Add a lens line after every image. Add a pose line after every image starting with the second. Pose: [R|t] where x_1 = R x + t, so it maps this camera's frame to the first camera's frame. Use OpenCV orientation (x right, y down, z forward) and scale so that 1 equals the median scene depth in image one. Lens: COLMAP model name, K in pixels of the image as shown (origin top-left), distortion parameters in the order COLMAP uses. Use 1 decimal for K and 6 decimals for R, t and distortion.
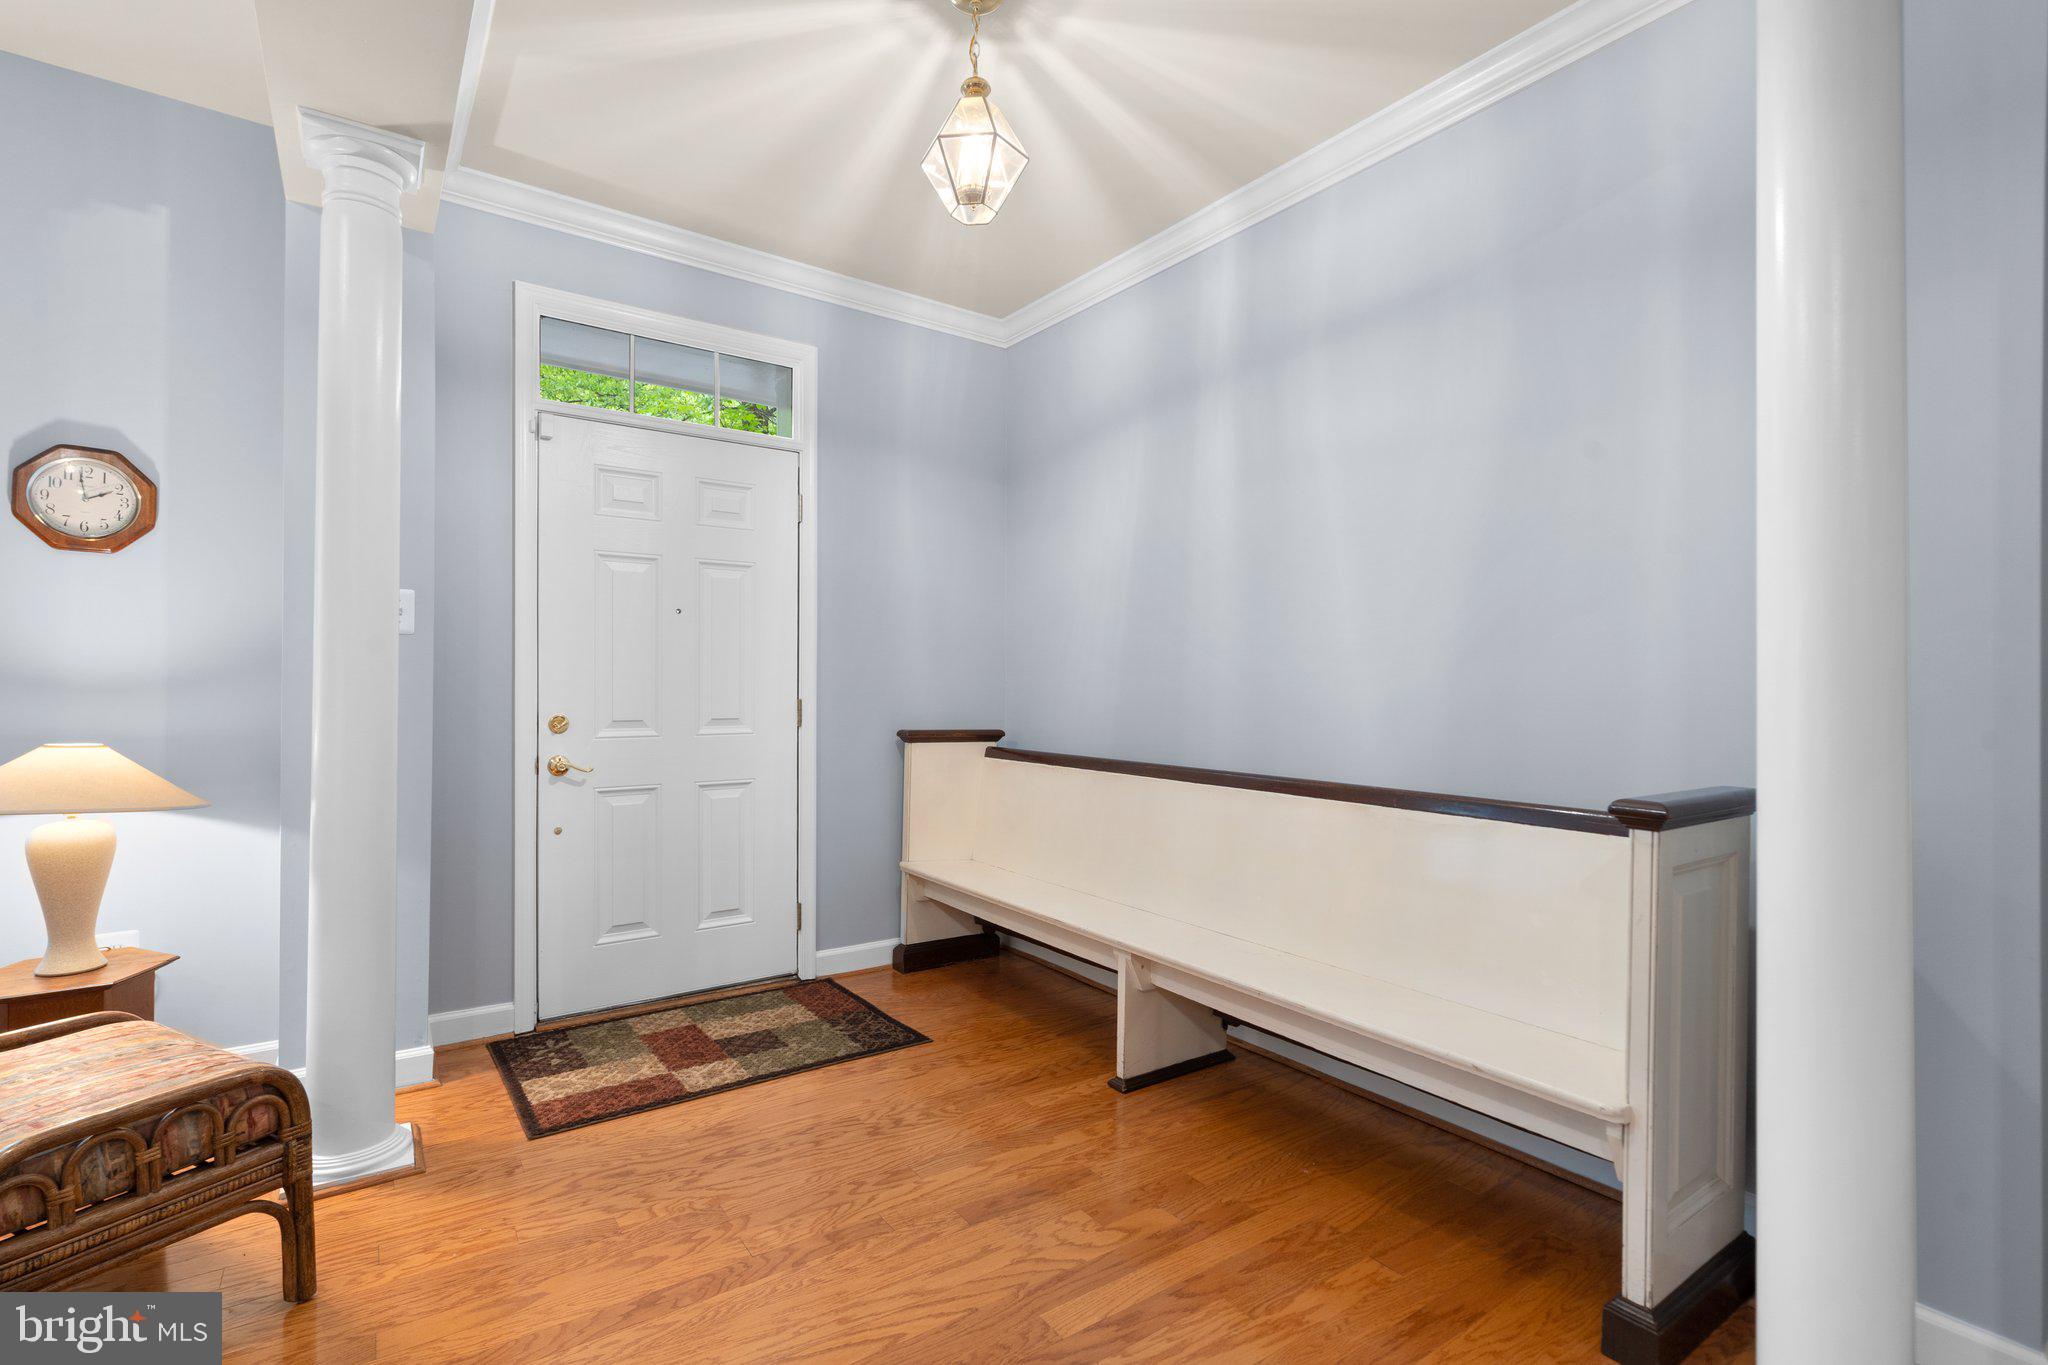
lens RADIAL K [[940.1, 0, 995.7], [0, 940.1, 681.3], [0, 0, 1]] dist [-0.001905, 0.000709]
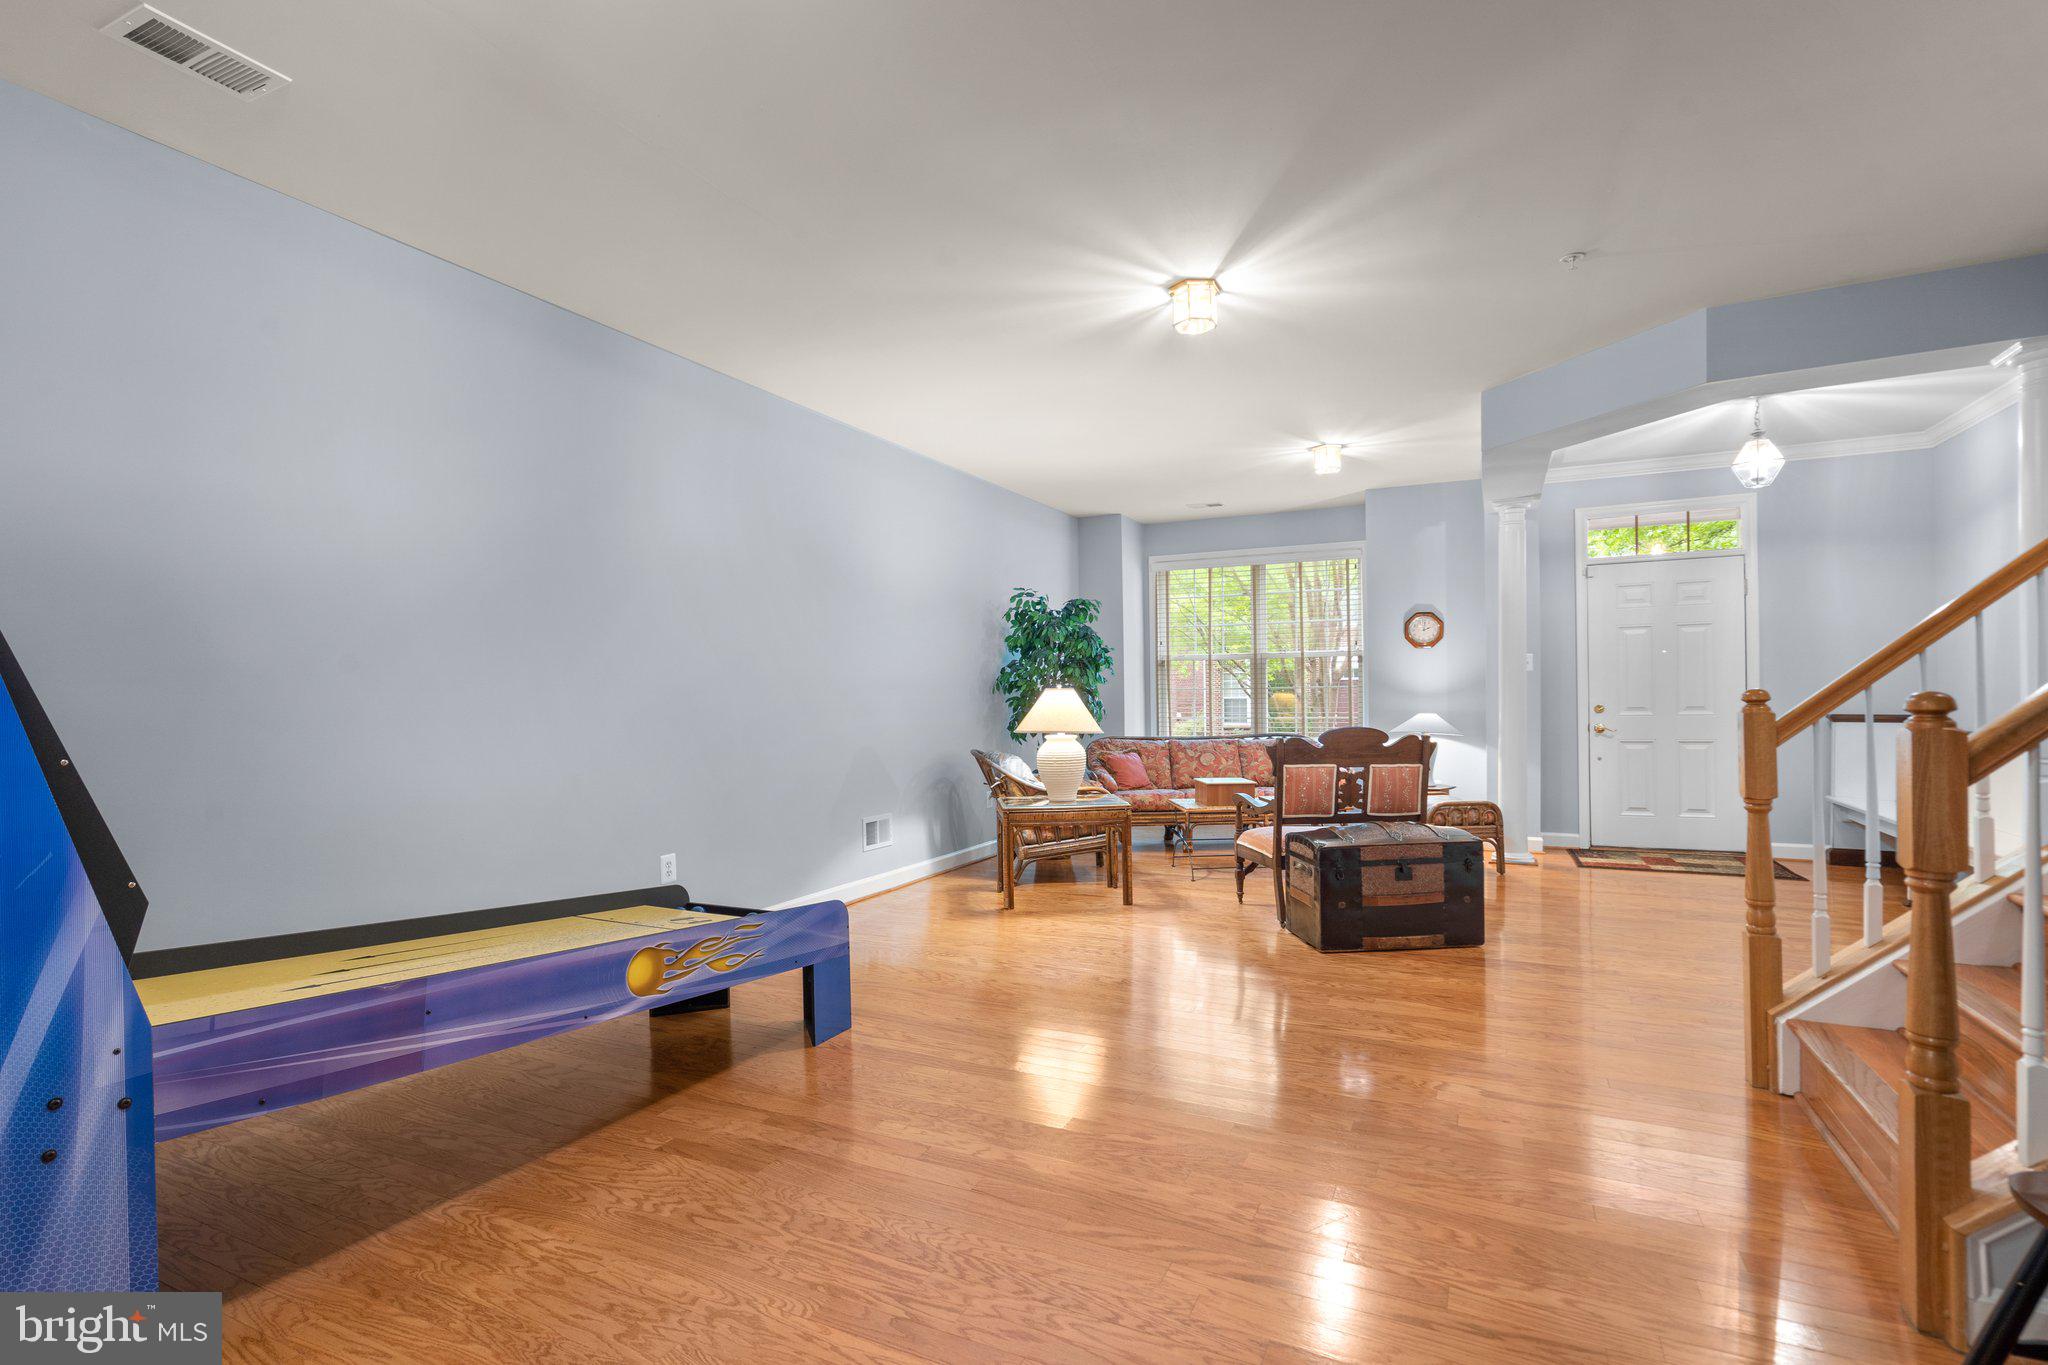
lens RADIAL K [[990.6, 0, 993.2], [0, 990.6, 722.1], [0, 0, 1]] dist [-0.000734, 0.000352]
pose [[0.486543, 0.005221, -0.873641, 0.842500], [0.020009, 0.999653, 0.017118, 0.009688], [0.873427, -0.025810, 0.486270, -1.316943]]
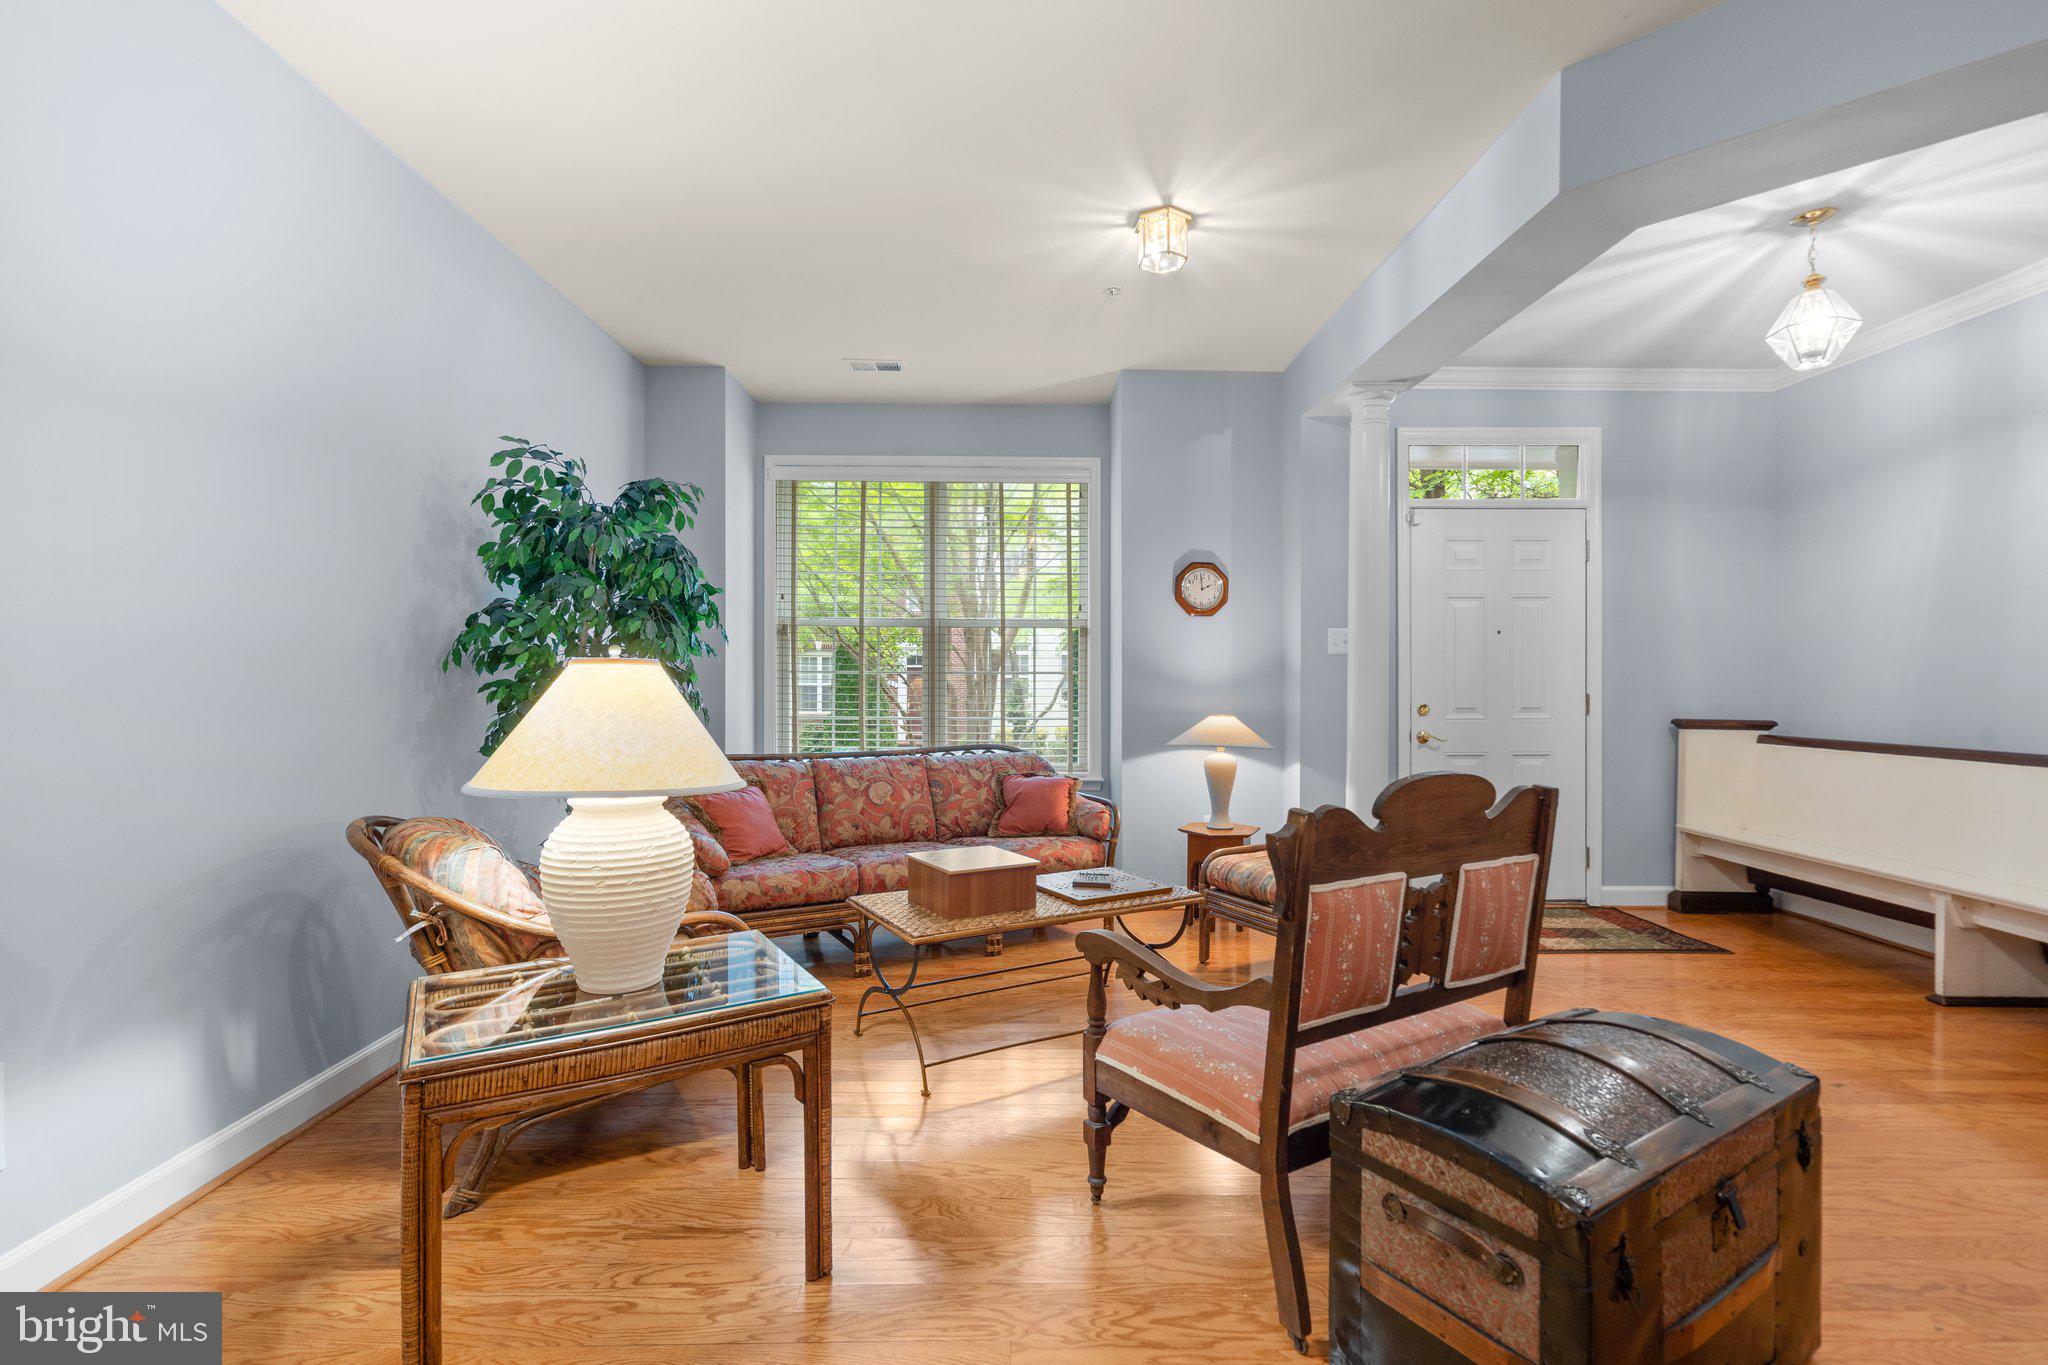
lens RADIAL K [[940.1, 0, 995.7], [0, 940.1, 681.3], [0, 0, 1]] dist [-0.001905, 0.000709]
pose [[0.828029, -0.008127, -0.560627, -0.183189], [0.007370, 0.999966, -0.003610, 0.000100], [0.560637, -0.001143, 0.828061, -0.664655]]
